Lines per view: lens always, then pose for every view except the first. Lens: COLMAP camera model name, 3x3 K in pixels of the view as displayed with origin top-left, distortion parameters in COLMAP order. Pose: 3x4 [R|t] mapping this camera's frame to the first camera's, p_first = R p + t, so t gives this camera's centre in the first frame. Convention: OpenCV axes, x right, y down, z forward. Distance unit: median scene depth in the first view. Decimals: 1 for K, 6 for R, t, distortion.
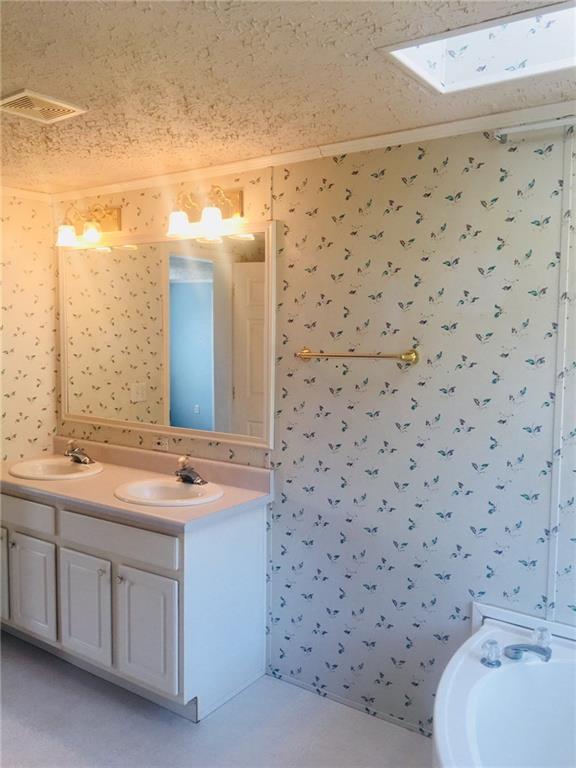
lens RADIAL K [[651.6, 0, 304.2], [0, 651.6, 388.0], [0, 0, 1]] dist [0.072217, -0.123934]
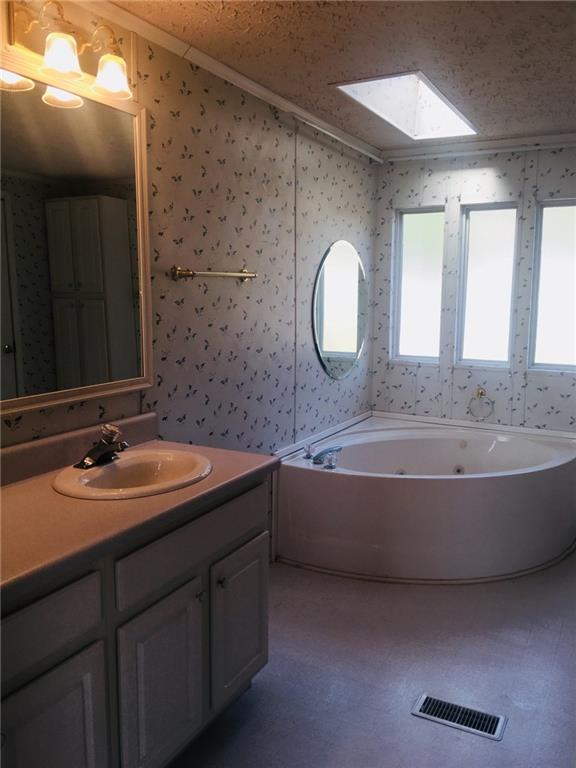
lens RADIAL K [[651.6, 0, 304.2], [0, 651.6, 388.0], [0, 0, 1]] dist [0.072217, -0.123934]
pose [[-0.144968, -0.161167, 0.976222, -0.937025], [0.066375, 0.982838, 0.172116, -0.039334], [-0.987207, 0.089749, -0.131783, 0.952909]]
